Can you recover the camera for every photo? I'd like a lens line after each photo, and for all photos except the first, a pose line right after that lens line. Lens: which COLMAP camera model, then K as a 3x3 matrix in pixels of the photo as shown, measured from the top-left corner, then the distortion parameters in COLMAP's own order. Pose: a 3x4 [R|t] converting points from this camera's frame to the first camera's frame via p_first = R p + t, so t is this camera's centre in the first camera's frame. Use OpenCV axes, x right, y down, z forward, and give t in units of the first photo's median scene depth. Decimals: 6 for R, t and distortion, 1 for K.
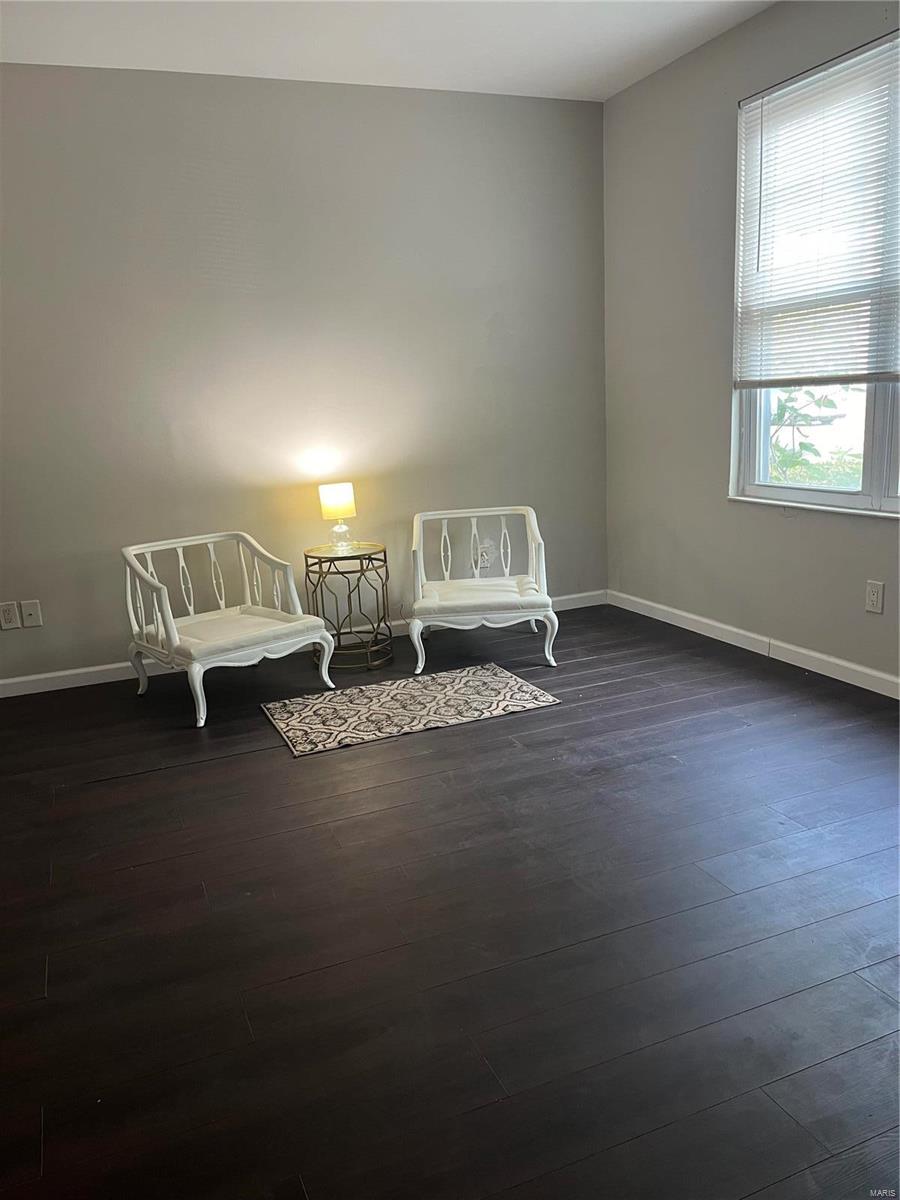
lens RADIAL K [[905.6, 0, 453.8], [0, 905.6, 600.0], [0, 0, 1]] dist [0.049762, -0.066166]
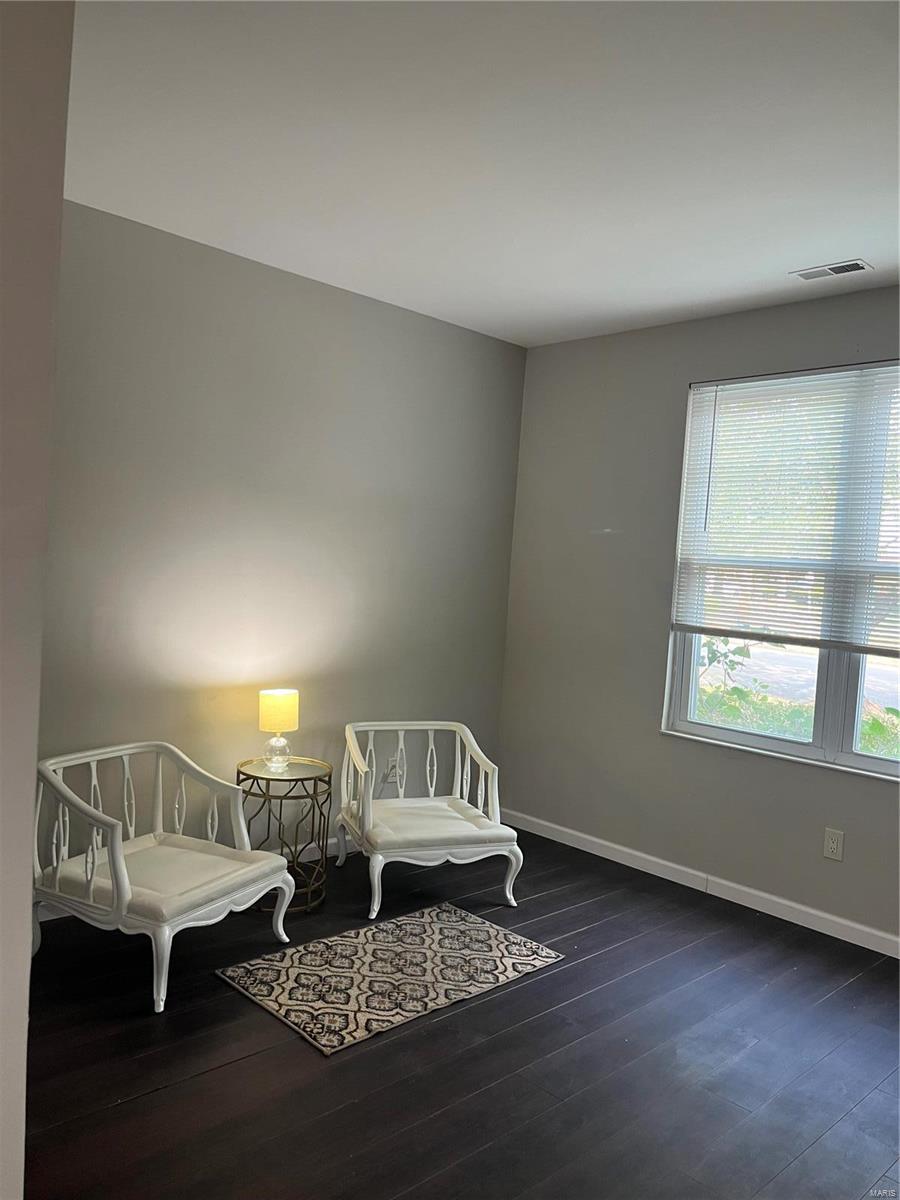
lens RADIAL K [[905.6, 0, 452.9], [0, 905.6, 594.8], [0, 0, 1]] dist [0.049762, -0.066166]
pose [[0.924011, 0.104322, 0.367860, -0.332376], [-0.037177, 0.982015, -0.185107, -0.067178], [-0.380555, 0.157365, 0.911271, 0.122723]]
